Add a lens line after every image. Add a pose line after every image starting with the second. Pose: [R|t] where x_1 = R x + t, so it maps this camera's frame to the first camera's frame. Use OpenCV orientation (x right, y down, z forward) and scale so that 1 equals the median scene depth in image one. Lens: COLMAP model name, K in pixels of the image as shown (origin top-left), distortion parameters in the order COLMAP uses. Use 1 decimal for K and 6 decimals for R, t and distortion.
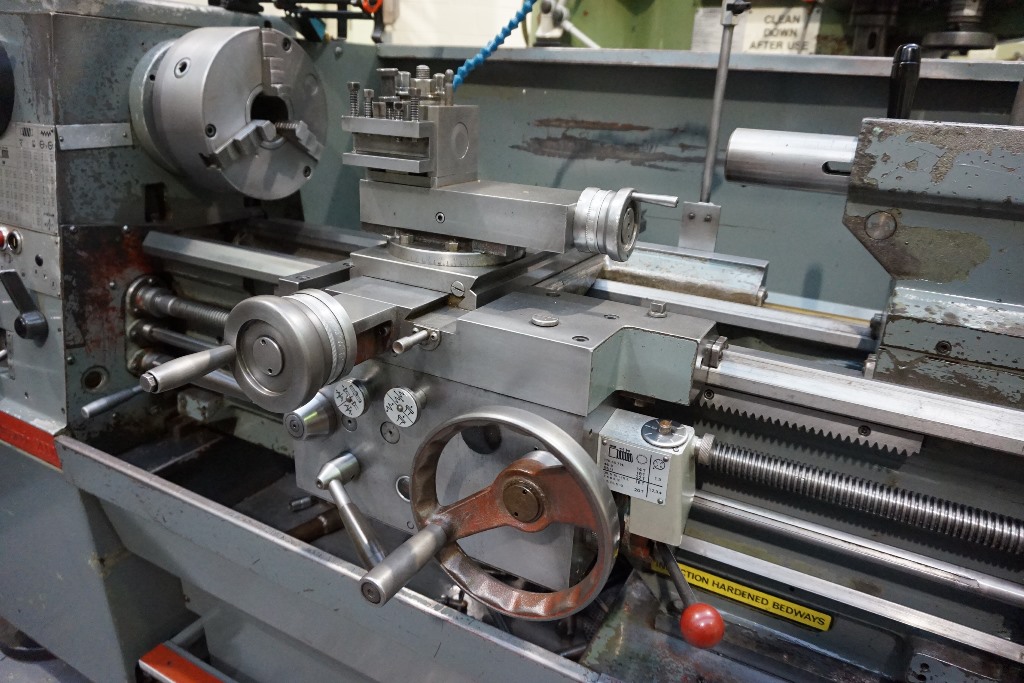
lens RADIAL K [[663.7, 0, 512.0], [0, 663.7, 341.5], [0, 0, 1]] dist [-0.028509, 0.021259]
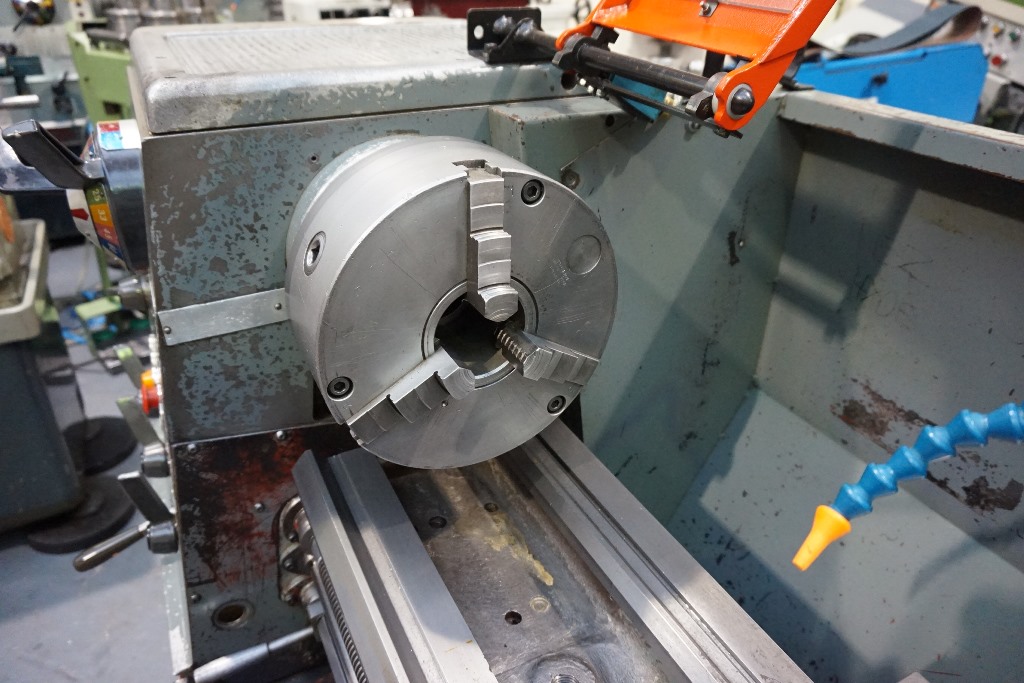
lens RADIAL K [[713.8, 0, 534.7], [0, 713.8, 358.8], [0, 0, 1]] dist [-0.060917, 0.068493]
pose [[0.828615, 0.269158, -0.490867, -0.067750], [-0.187348, 0.959600, 0.209924, -0.463807], [0.527539, -0.081983, 0.845566, 0.594498]]
